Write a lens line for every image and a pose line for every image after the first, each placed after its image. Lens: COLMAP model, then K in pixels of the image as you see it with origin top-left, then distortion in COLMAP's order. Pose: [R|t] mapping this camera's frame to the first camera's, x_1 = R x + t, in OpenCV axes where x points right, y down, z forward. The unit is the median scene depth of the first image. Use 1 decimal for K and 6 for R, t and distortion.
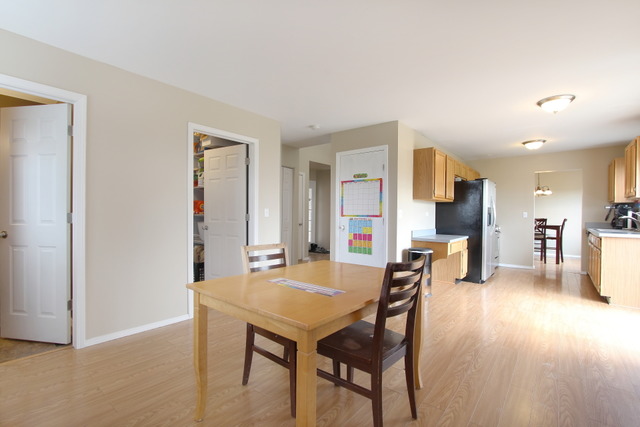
lens RADIAL K [[294.6, 0, 320.0], [0, 294.6, 213.5], [0, 0, 1]] dist [-0.006306, 0.000086]
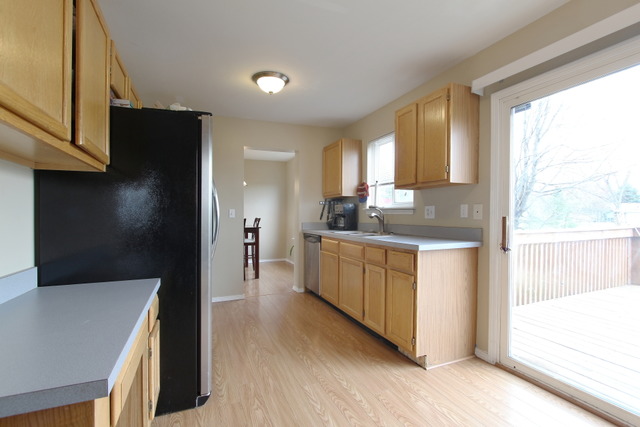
lens RADIAL K [[294.6, 0, 320.0], [0, 294.6, 213.5], [0, 0, 1]] dist [-0.006306, 0.000086]
pose [[0.468514, -0.010378, 0.883395, 0.274256], [0.008895, 0.999936, 0.007030, 0.002470], [-0.883411, 0.004564, 0.468577, 0.633764]]
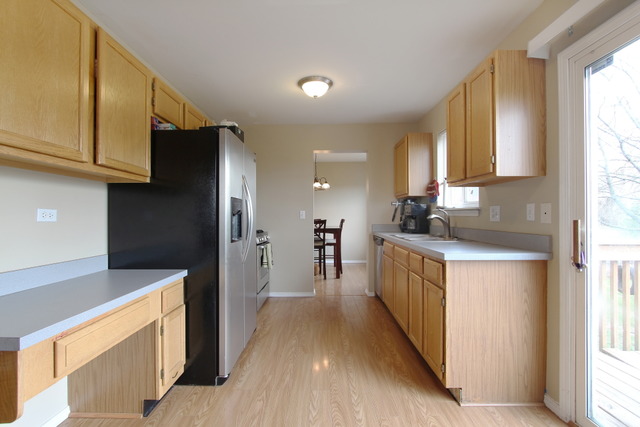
lens RADIAL K [[294.6, 0, 320.0], [0, 294.6, 213.5], [0, 0, 1]] dist [-0.006306, 0.000086]
pose [[0.779013, -0.008030, 0.626957, 0.365376], [0.010969, 0.999939, -0.000822, 0.002831], [-0.626912, 0.007518, 0.779053, 0.536977]]
